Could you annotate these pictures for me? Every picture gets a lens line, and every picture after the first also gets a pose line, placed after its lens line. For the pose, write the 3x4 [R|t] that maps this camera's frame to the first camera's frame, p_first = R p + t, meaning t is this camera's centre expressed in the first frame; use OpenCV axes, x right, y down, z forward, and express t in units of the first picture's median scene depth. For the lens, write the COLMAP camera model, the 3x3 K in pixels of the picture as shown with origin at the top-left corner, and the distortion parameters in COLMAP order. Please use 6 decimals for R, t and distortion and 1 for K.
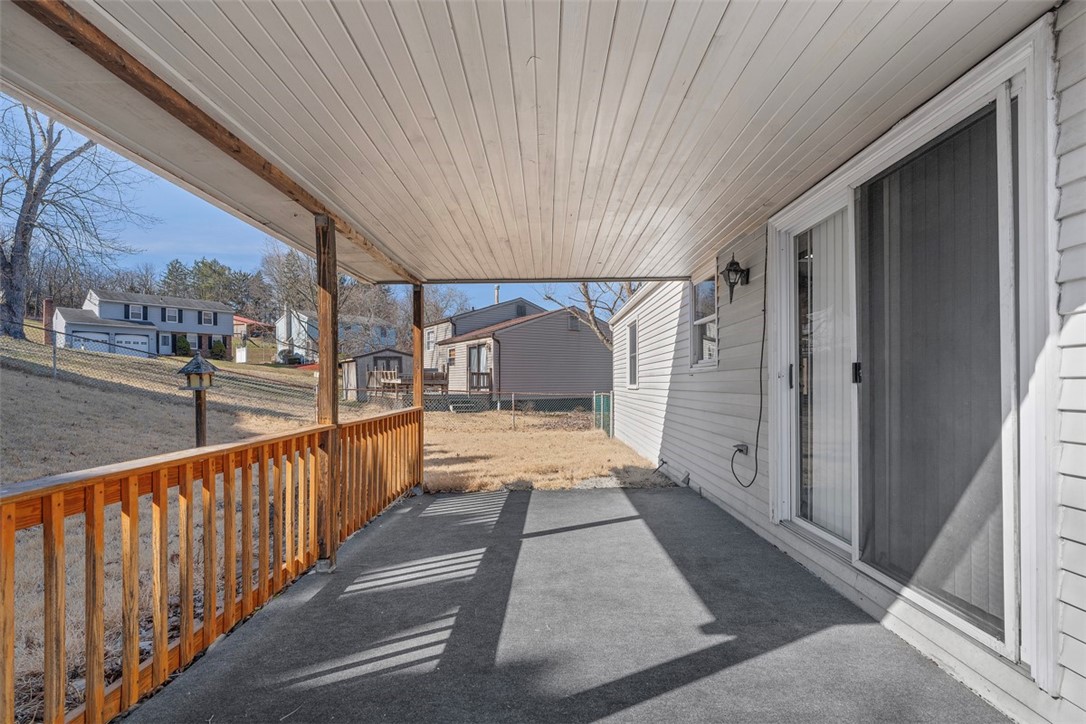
lens RADIAL K [[490.3, 0, 545.0], [0, 490.3, 360.0], [0, 0, 1]] dist [-0.000810, 0.001391]
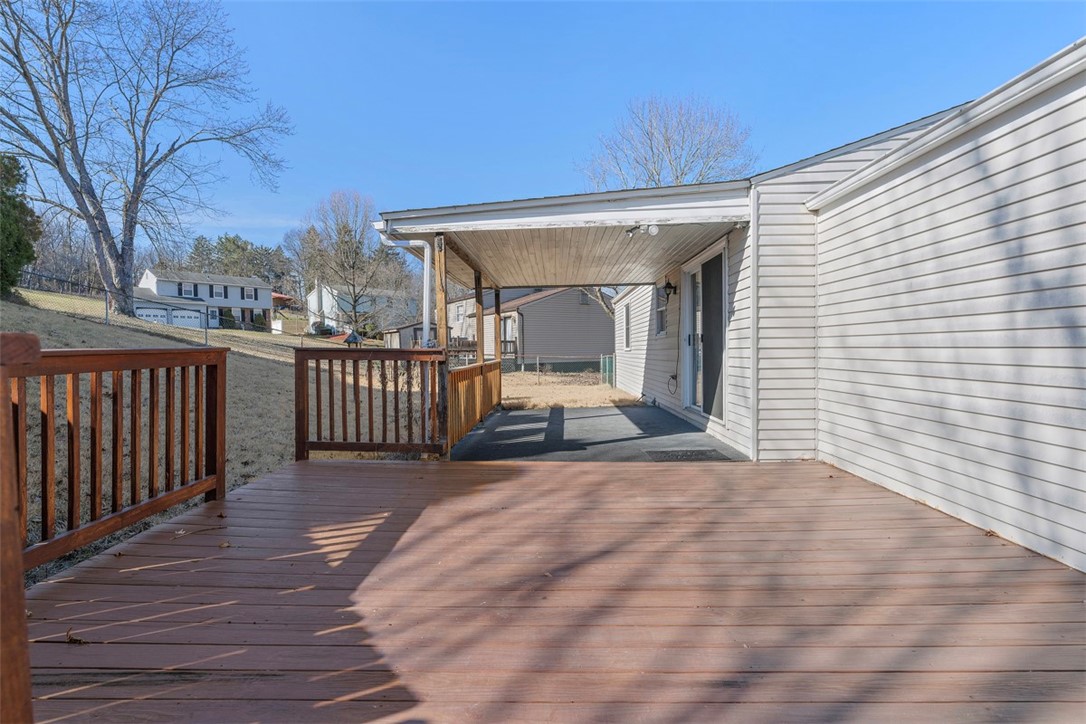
lens RADIAL K [[493.2, 0, 545.9], [0, 493.2, 354.2], [0, 0, 1]] dist [-0.003868, 0.000155]
pose [[0.999832, -0.009614, -0.015597, -0.017240], [0.010440, 0.998501, 0.053725, -0.004888], [0.015057, -0.053879, 0.998434, -0.206234]]
